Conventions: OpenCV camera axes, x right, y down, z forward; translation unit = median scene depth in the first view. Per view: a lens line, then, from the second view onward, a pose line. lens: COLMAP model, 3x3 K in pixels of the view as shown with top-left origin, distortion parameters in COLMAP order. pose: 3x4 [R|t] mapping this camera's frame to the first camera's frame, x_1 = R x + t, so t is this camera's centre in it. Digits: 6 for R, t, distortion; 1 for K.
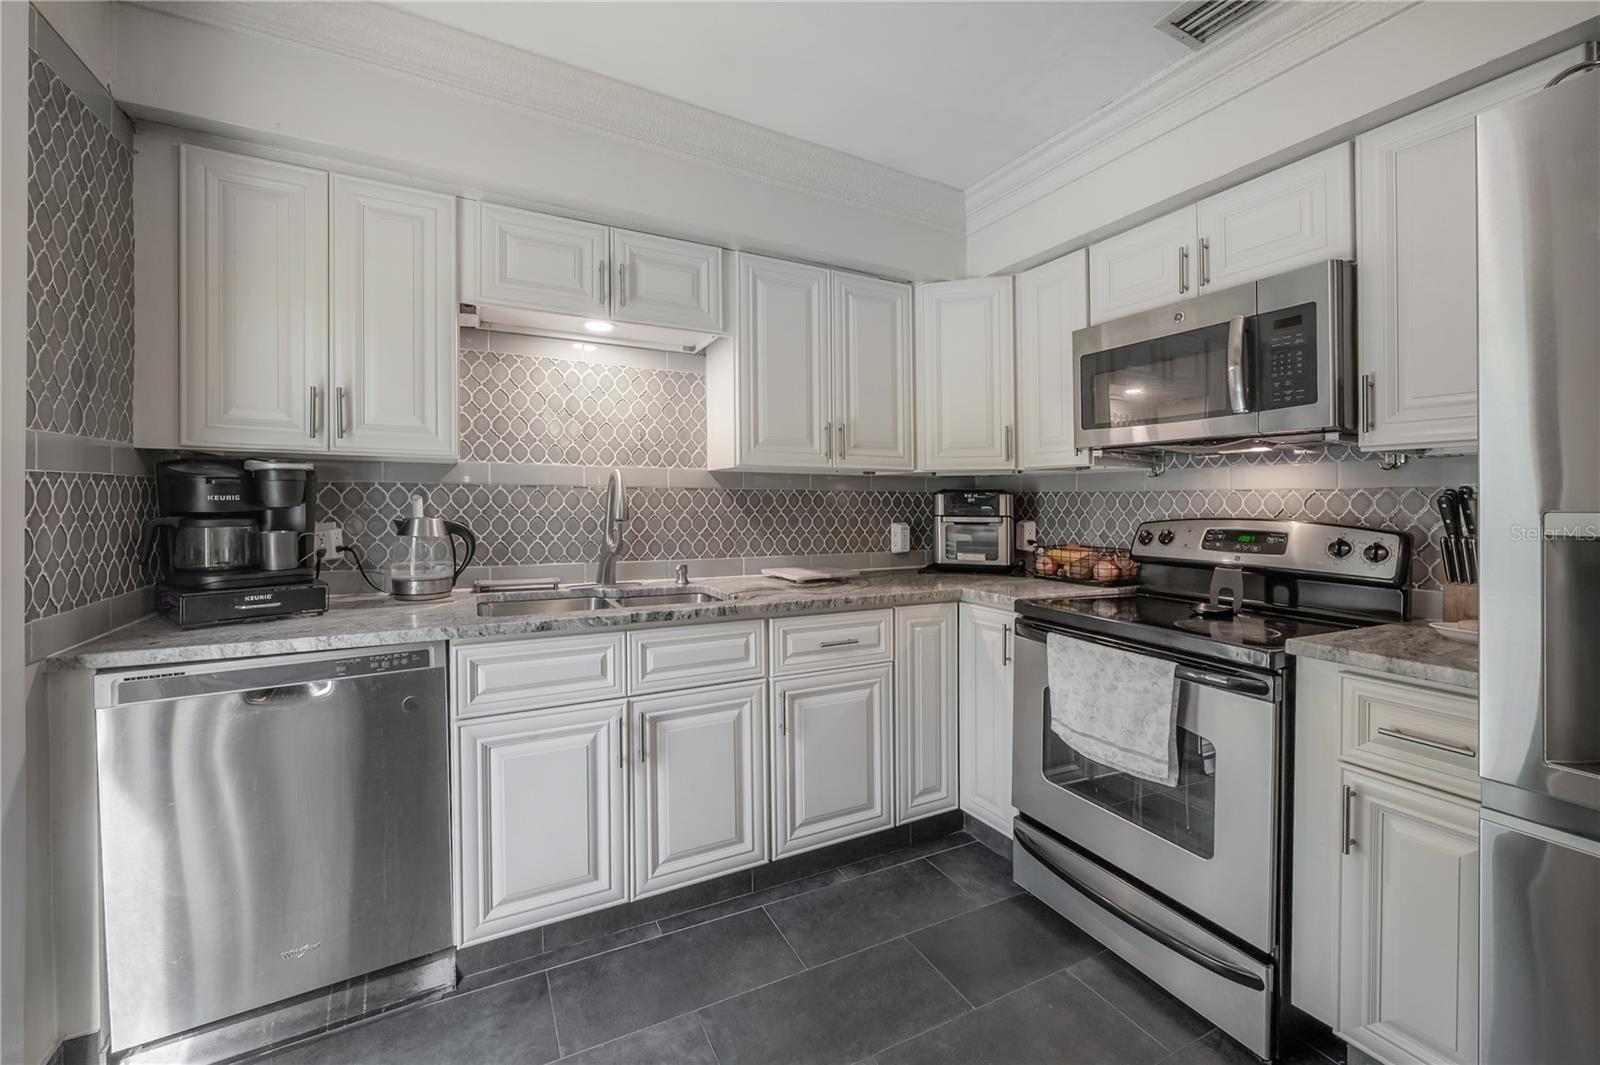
lens RADIAL K [[663.7, 0, 807.7], [0, 663.7, 493.2], [0, 0, 1]] dist [-0.002727, -0.000137]
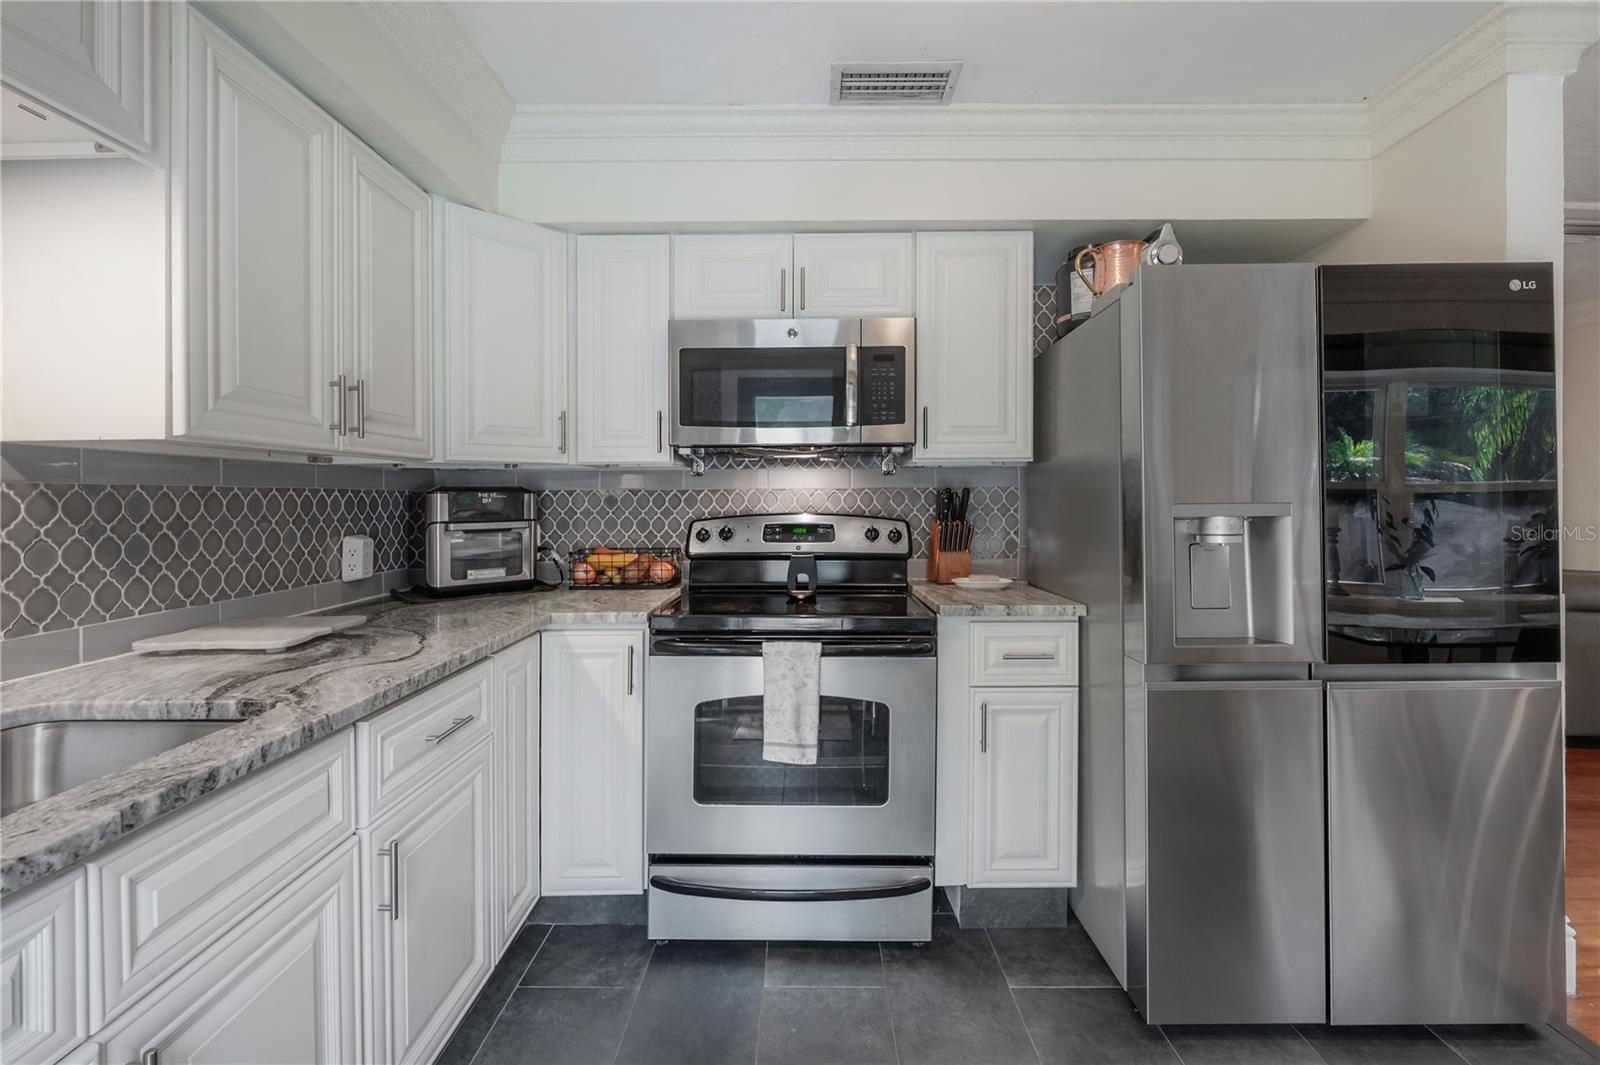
lens RADIAL K [[663.7, 0, 807.7], [0, 663.7, 493.2], [0, 0, 1]] dist [-0.002727, -0.000137]
pose [[0.469802, -0.002881, 0.882767, -0.311663], [-0.001269, 0.999991, 0.003939, -0.002428], [-0.882771, -0.002971, 0.469795, 0.354688]]
